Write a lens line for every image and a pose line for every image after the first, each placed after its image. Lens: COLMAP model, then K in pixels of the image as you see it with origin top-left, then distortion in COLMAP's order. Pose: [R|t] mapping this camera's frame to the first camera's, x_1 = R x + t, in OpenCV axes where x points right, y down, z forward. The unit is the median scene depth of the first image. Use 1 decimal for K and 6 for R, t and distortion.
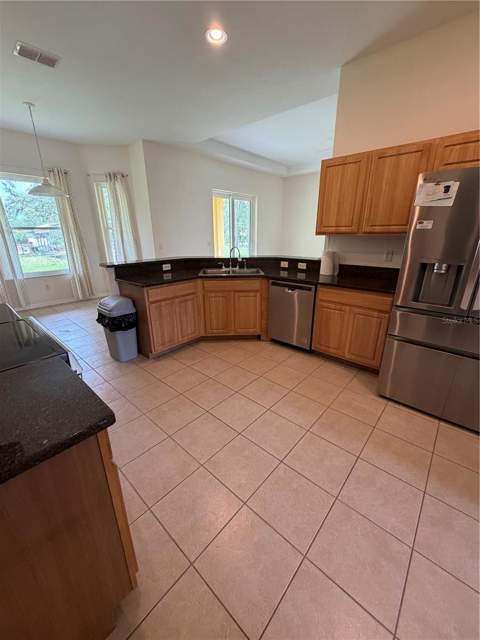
lens RADIAL K [[254.7, 0, 240.8], [0, 254.7, 319.2], [0, 0, 1]] dist [-0.001221, -0.000047]
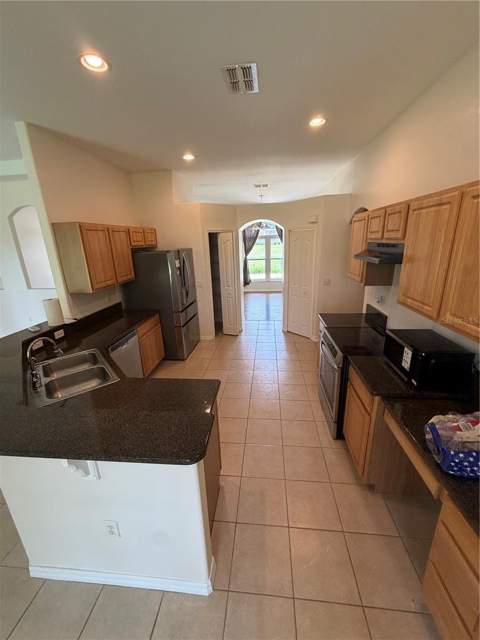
lens RADIAL K [[254.7, 0, 240.8], [0, 254.7, 319.2], [0, 0, 1]] dist [-0.001221, -0.000047]
pose [[-0.588371, -0.216956, 0.778942, -0.948529], [0.295802, 0.838805, 0.457063, -0.594782], [-0.752543, 0.499335, -0.429352, 1.181396]]
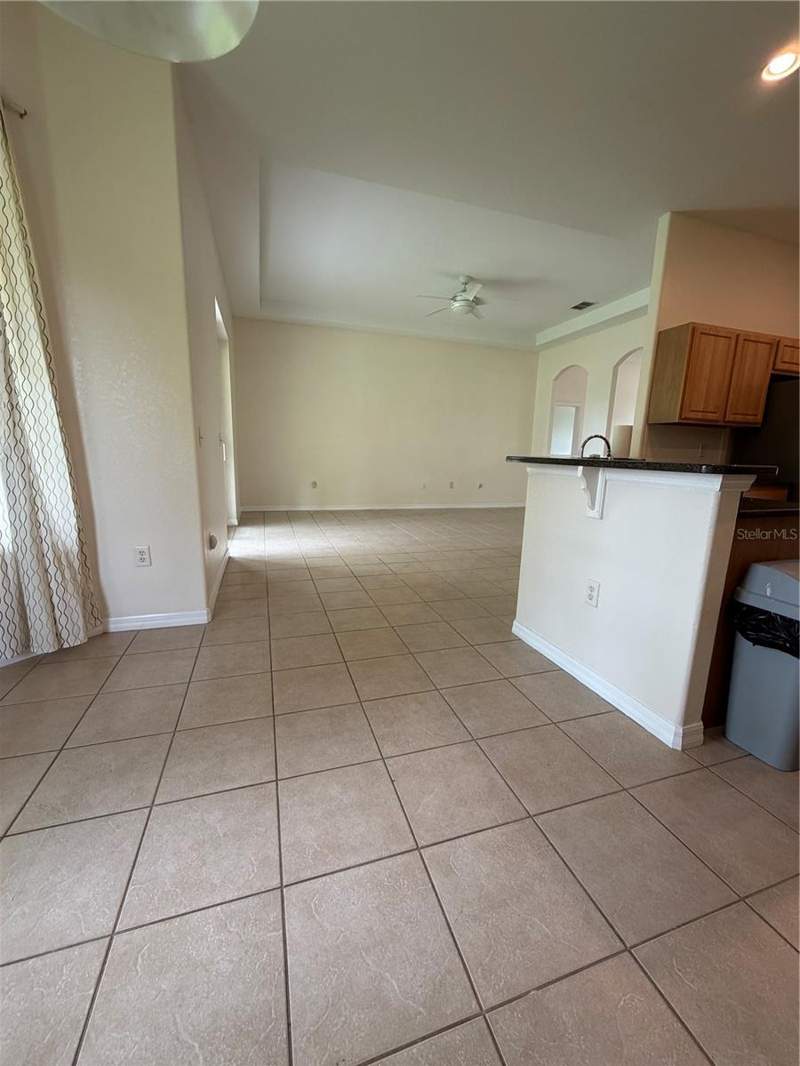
lens RADIAL K [[424.3, 0, 401.4], [0, 424.3, 531.7], [0, 0, 1]] dist [-0.001221, -0.000047]
pose [[0.497538, -0.148194, 0.854689, -1.288052], [0.256484, 0.966376, 0.018253, -0.288484], [-0.828656, 0.210133, 0.518819, 1.234617]]
